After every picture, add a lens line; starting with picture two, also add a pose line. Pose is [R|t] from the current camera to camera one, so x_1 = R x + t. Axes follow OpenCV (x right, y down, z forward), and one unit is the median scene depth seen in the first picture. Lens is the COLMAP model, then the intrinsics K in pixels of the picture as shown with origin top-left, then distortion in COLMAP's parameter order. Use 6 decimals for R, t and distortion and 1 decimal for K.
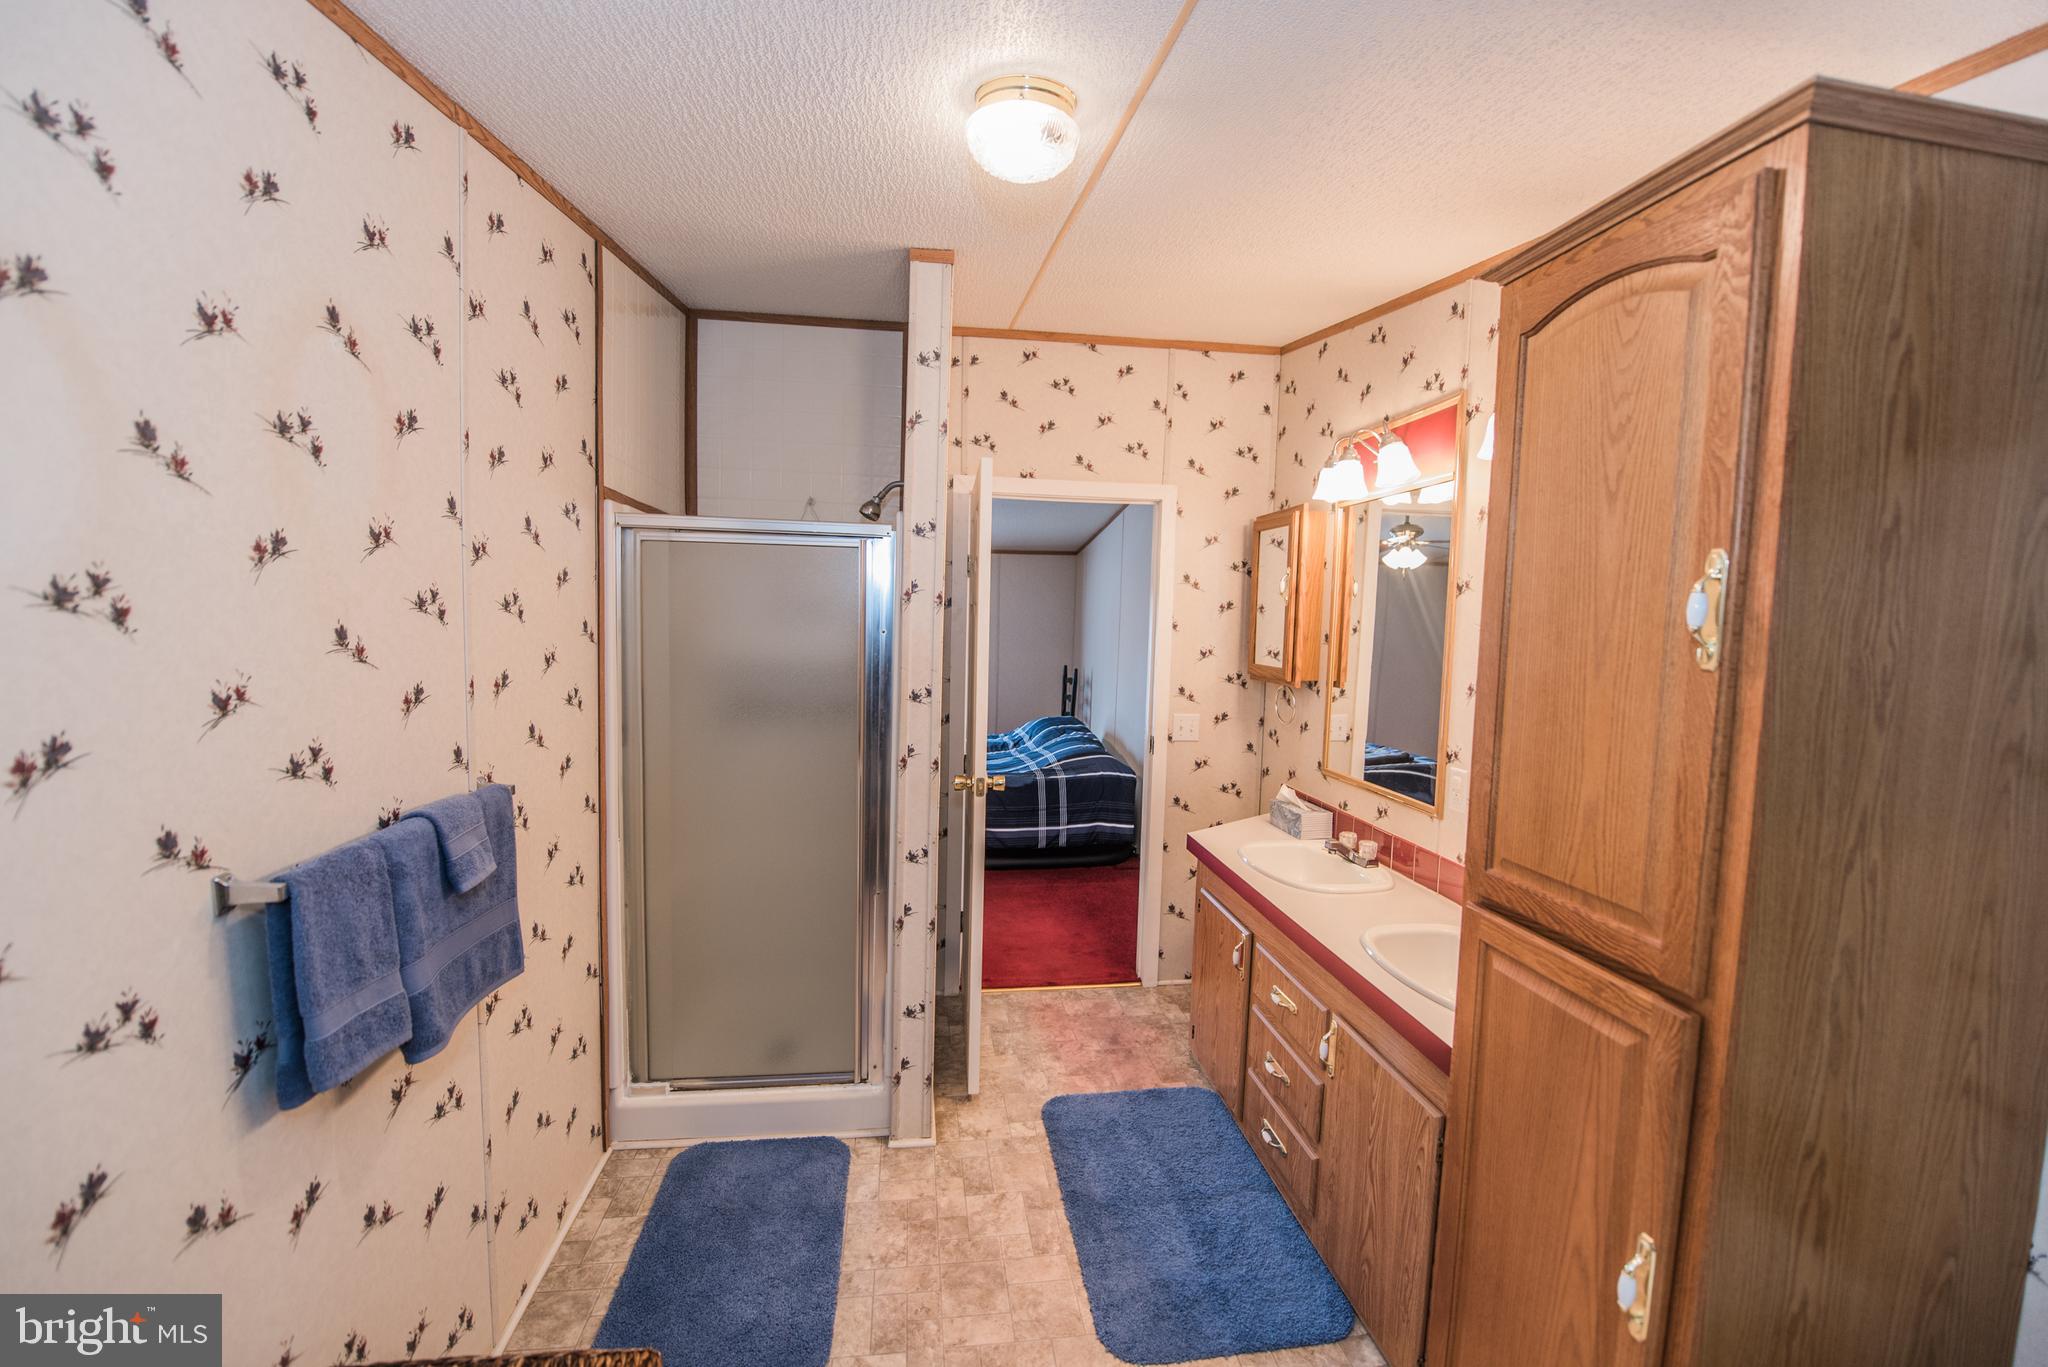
lens RADIAL K [[814.6, 0, 1018.6], [0, 814.6, 685.0], [0, 0, 1]] dist [-0.013595, -0.003090]
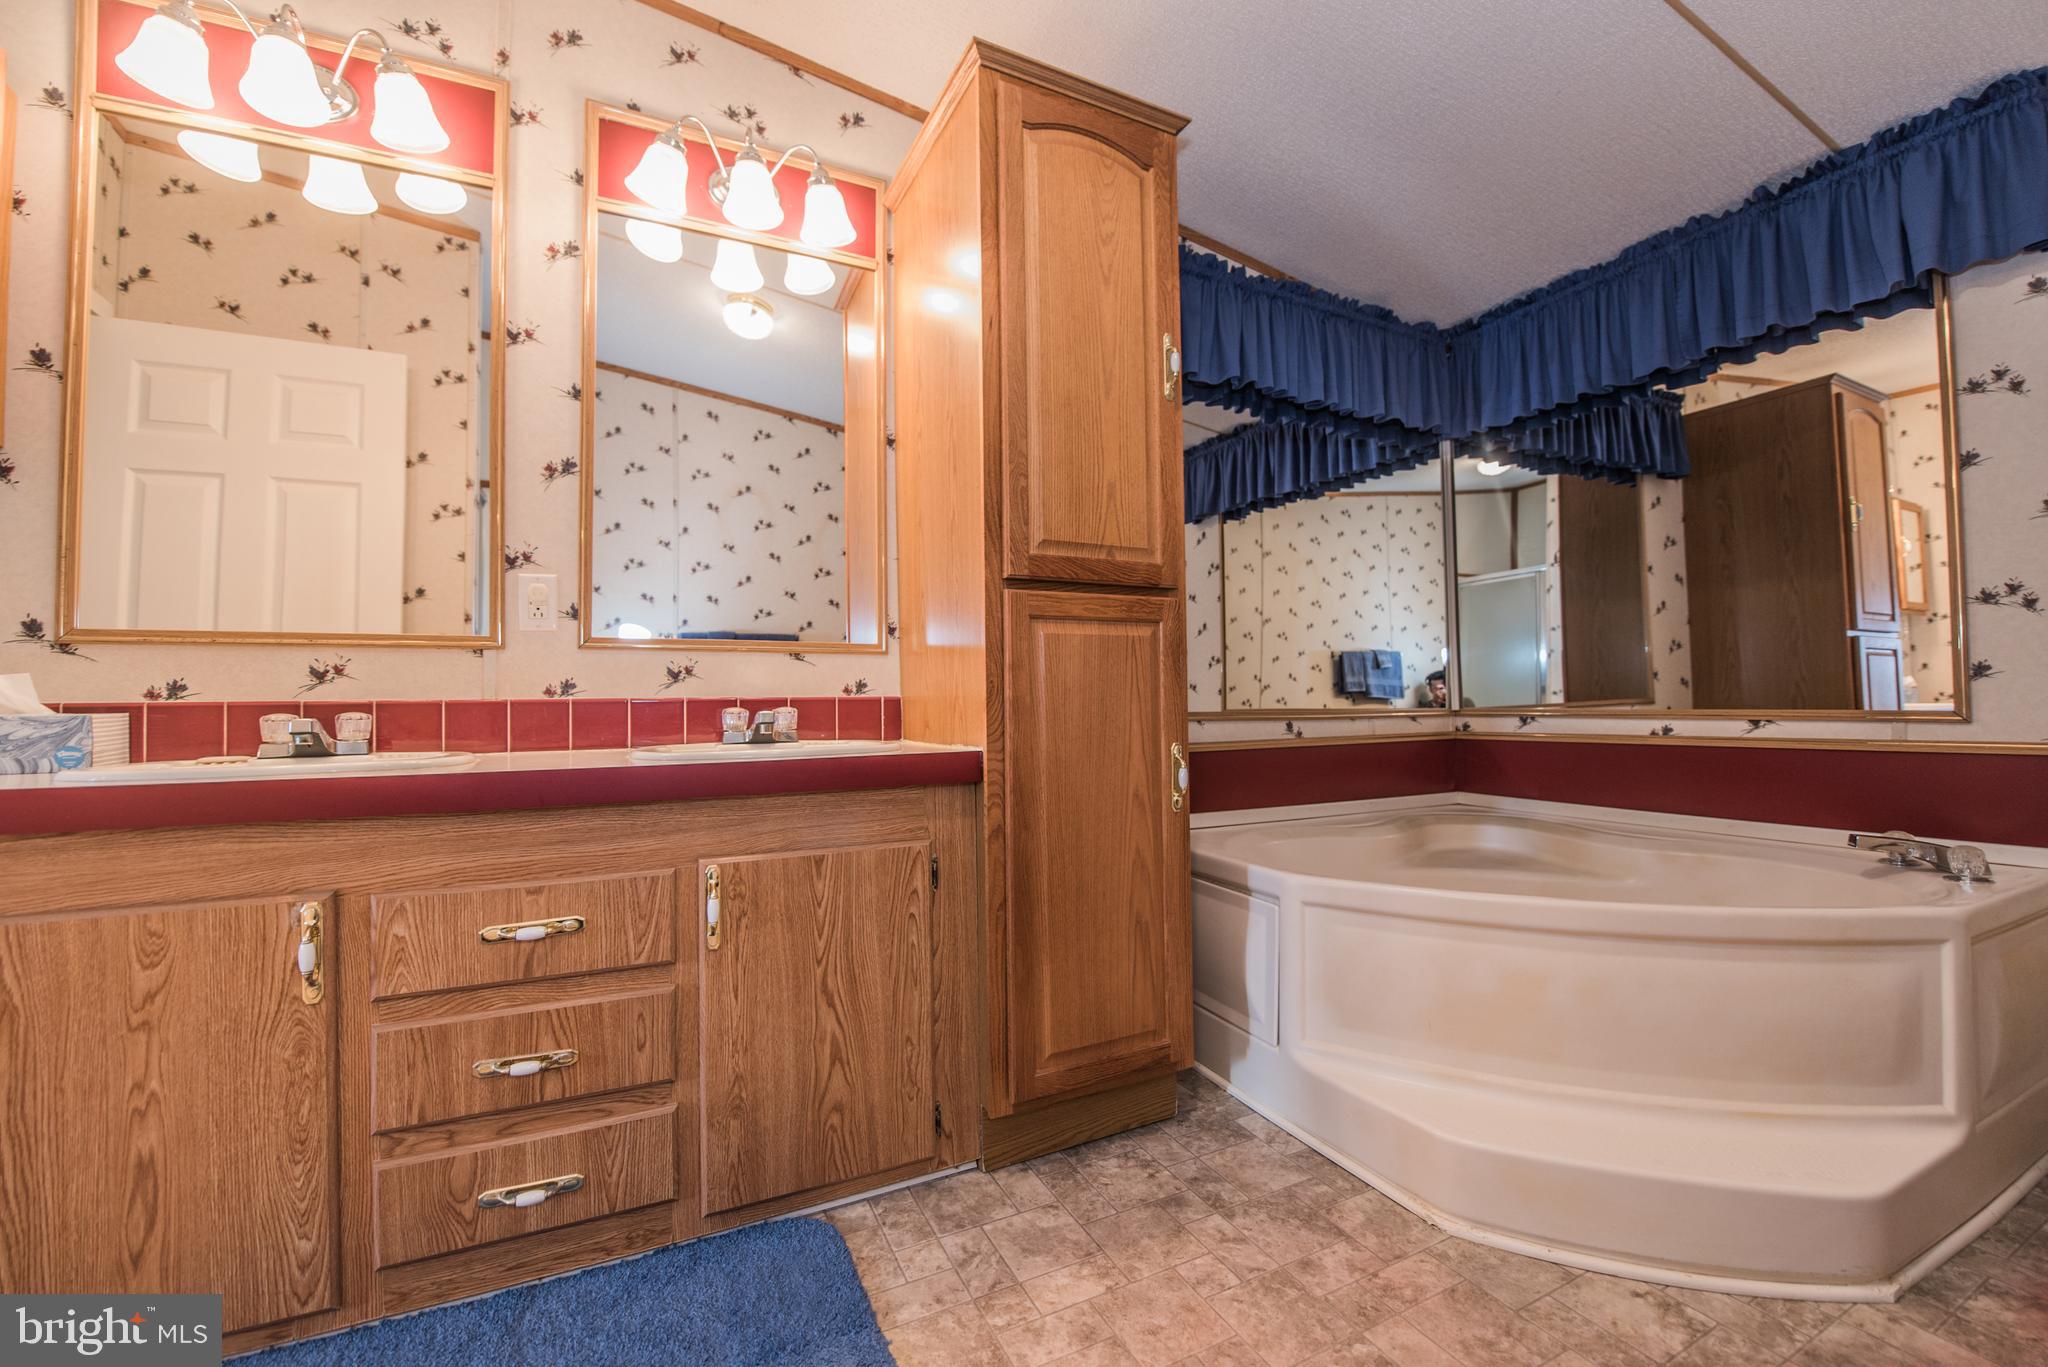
lens RADIAL K [[814.6, 0, 1018.6], [0, 814.6, 685.0], [0, 0, 1]] dist [-0.013595, -0.003090]
pose [[-0.315123, 0.007083, 0.949025, -0.400155], [0.088756, 0.995810, 0.022040, 0.291946], [-0.944892, 0.091177, -0.314431, 1.046374]]
